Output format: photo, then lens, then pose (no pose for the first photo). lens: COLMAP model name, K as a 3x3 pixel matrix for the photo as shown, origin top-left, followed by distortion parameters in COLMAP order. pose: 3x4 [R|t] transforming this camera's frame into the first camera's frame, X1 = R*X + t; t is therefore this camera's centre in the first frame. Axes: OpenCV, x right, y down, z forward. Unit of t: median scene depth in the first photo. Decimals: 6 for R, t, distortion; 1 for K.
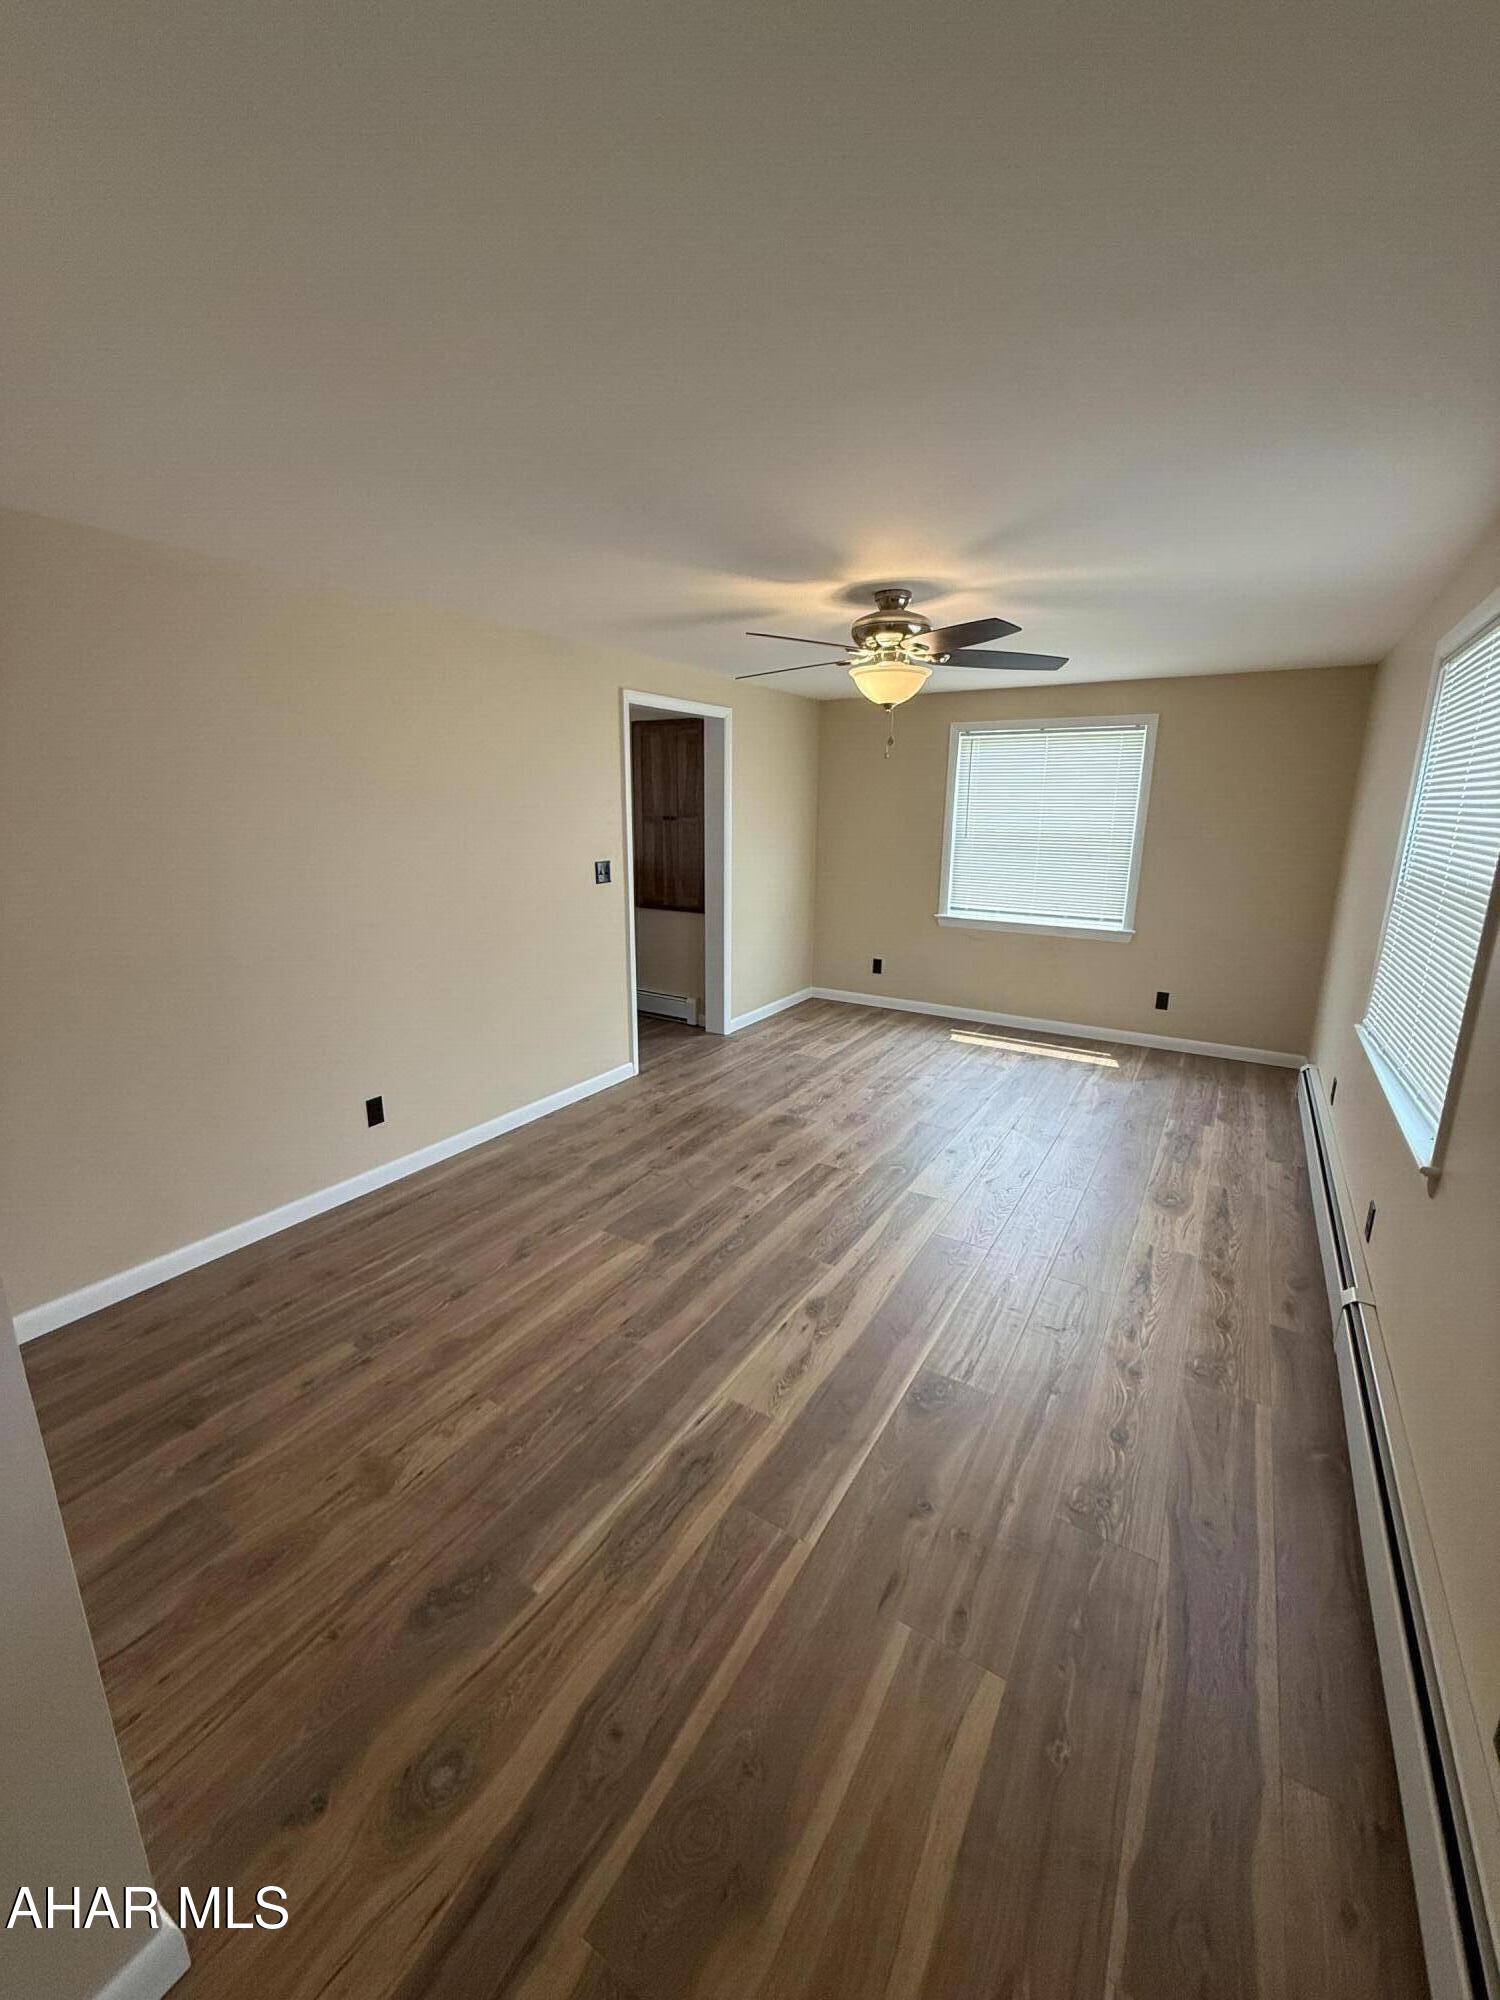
lens RADIAL K [[800.6, 0, 746.6], [0, 800.6, 996.6], [0, 0, 1]] dist [-0.000581, -0.000525]
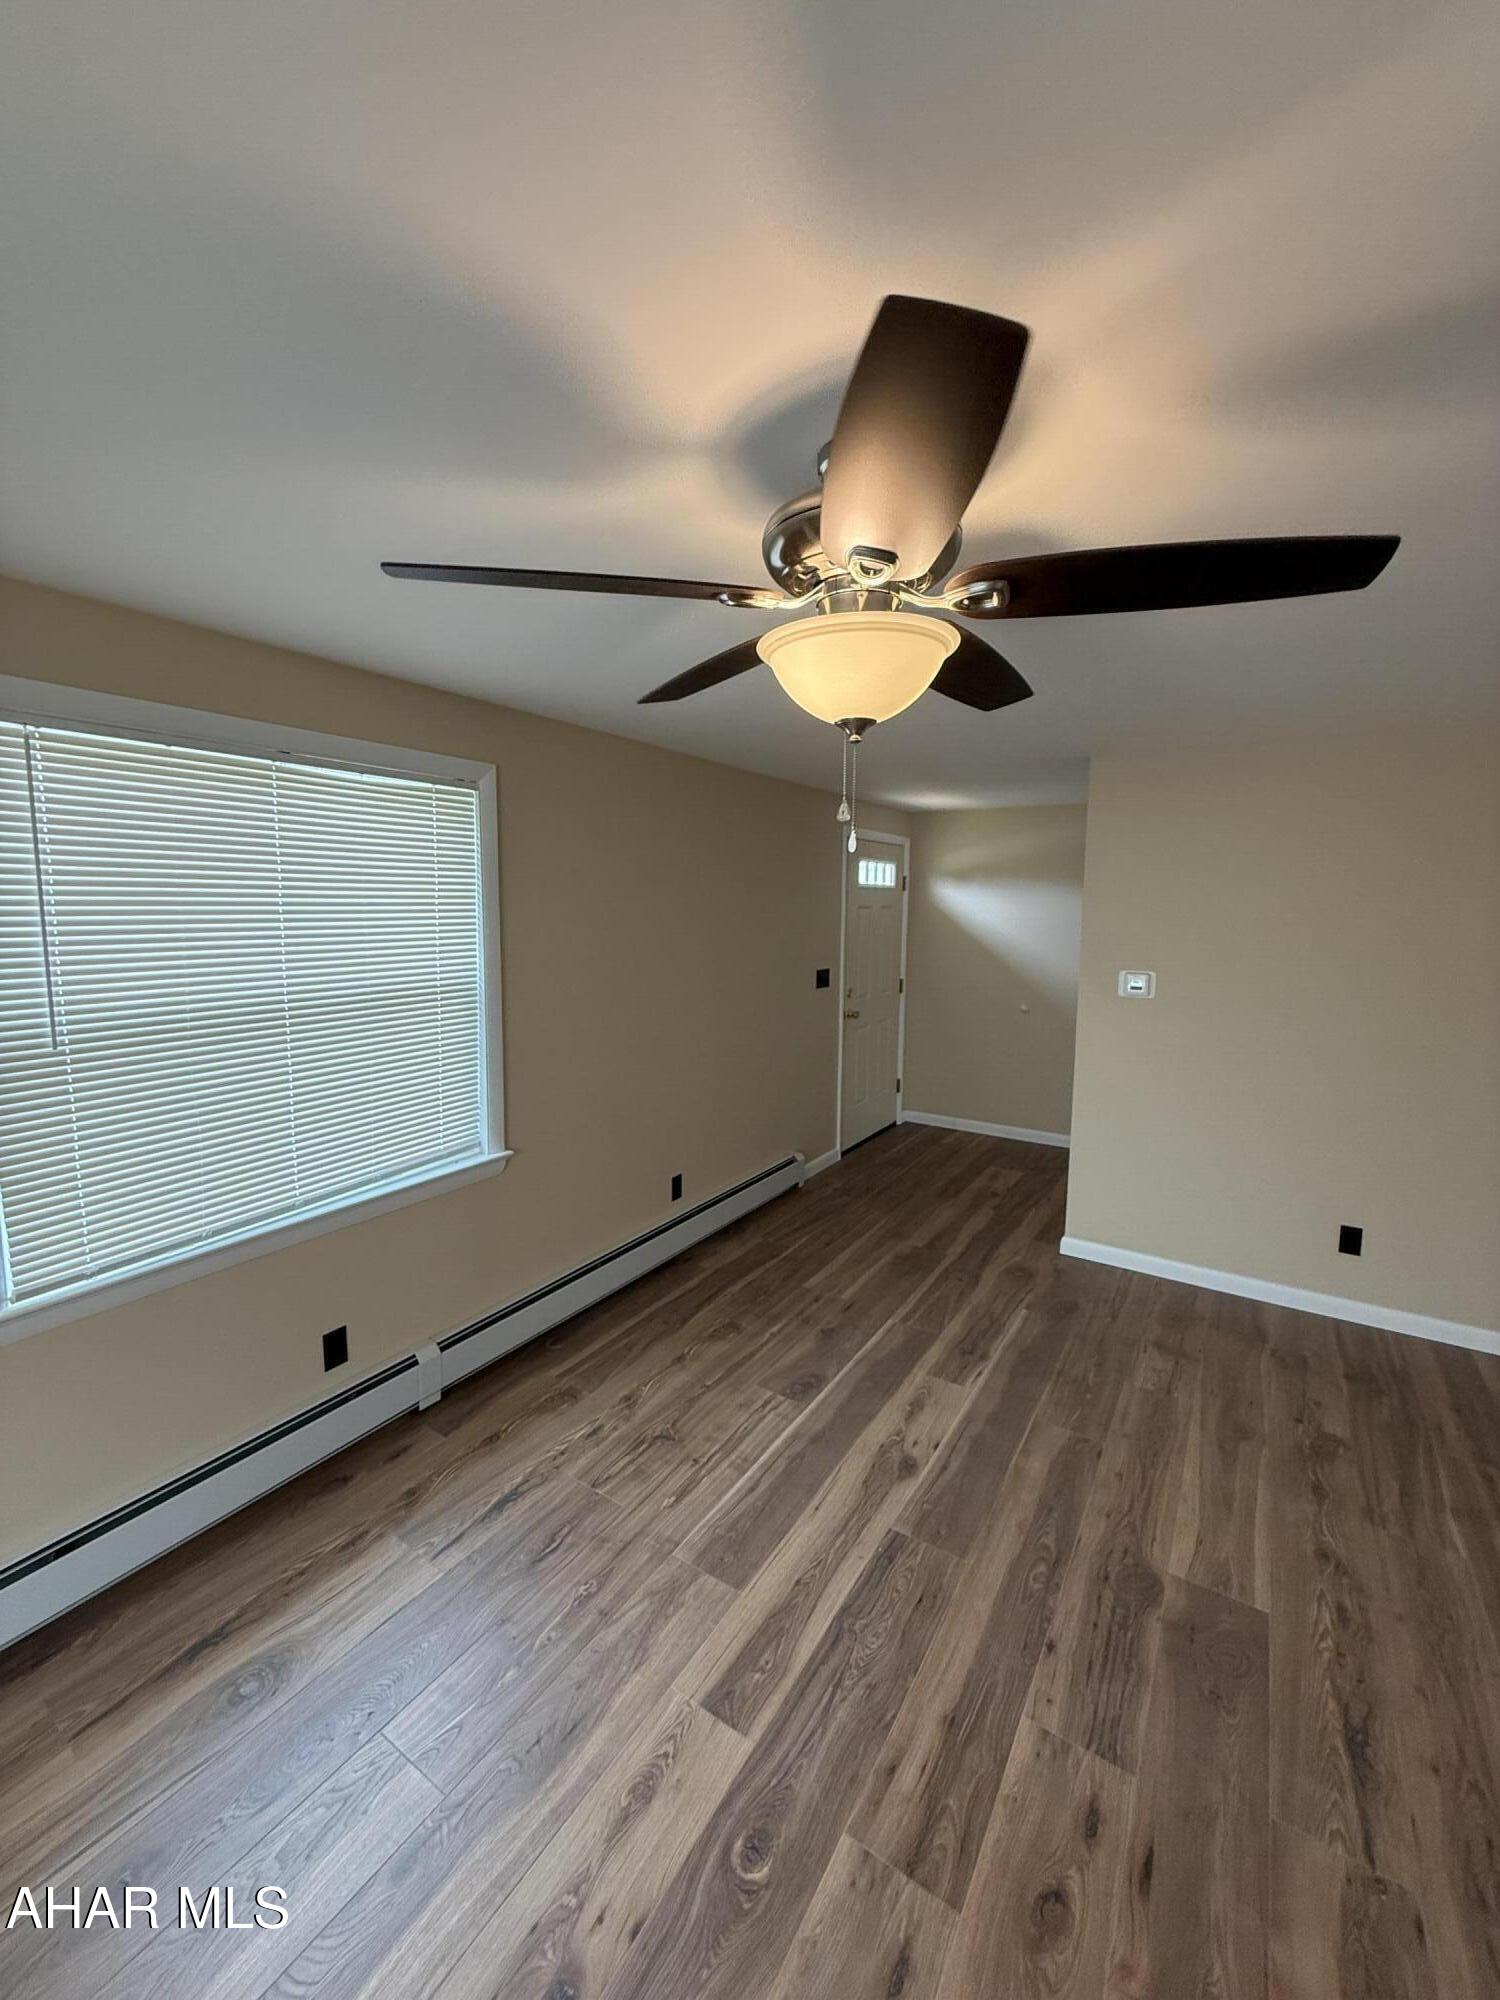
lens RADIAL K [[800.6, 0, 746.6], [0, 800.6, 996.6], [0, 0, 1]] dist [-0.000581, -0.000525]
pose [[-0.999592, -0.018113, 0.022071, 0.269120], [-0.009279, 0.937144, 0.348821, -0.455502], [-0.027002, 0.348474, -0.936930, 1.736297]]
